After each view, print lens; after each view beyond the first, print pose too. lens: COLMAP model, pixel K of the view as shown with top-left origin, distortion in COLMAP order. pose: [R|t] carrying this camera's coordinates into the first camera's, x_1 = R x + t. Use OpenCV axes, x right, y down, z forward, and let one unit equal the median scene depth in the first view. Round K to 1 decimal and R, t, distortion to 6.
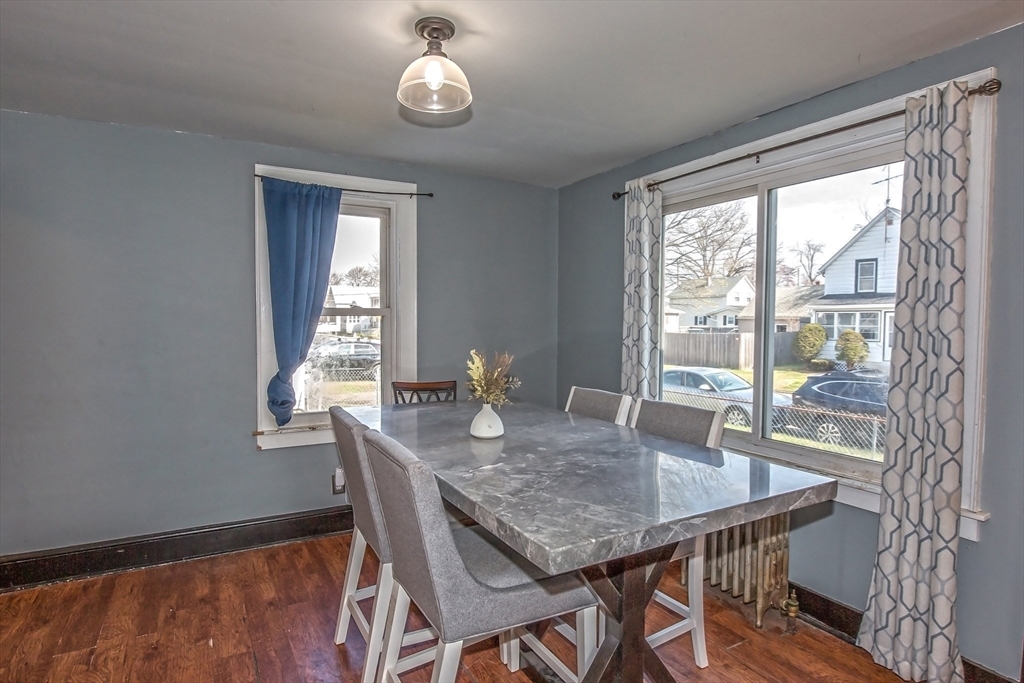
lens RADIAL K [[472.7, 0, 512.6], [0, 472.7, 343.3], [0, 0, 1]] dist [-0.033686, 0.005001]
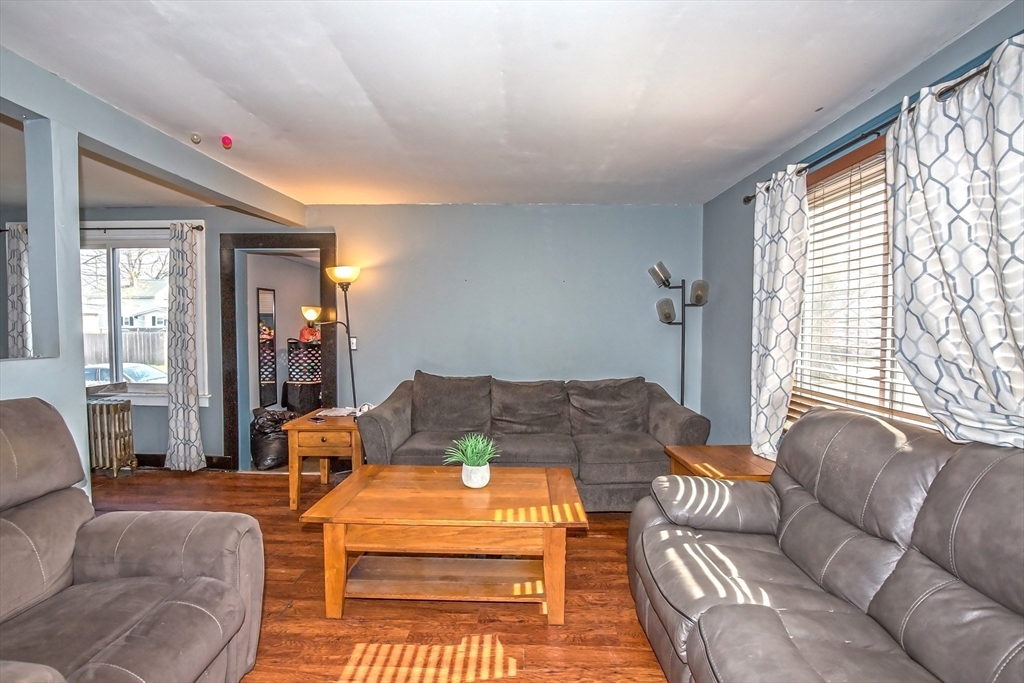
lens RADIAL K [[472.7, 0, 512.6], [0, 472.7, 343.3], [0, 0, 1]] dist [-0.033686, 0.005001]
pose [[0.499211, -0.039060, 0.865600, -0.272407], [0.041189, 0.998924, 0.021321, 0.078136], [-0.865501, 0.025010, 0.500282, -1.354443]]
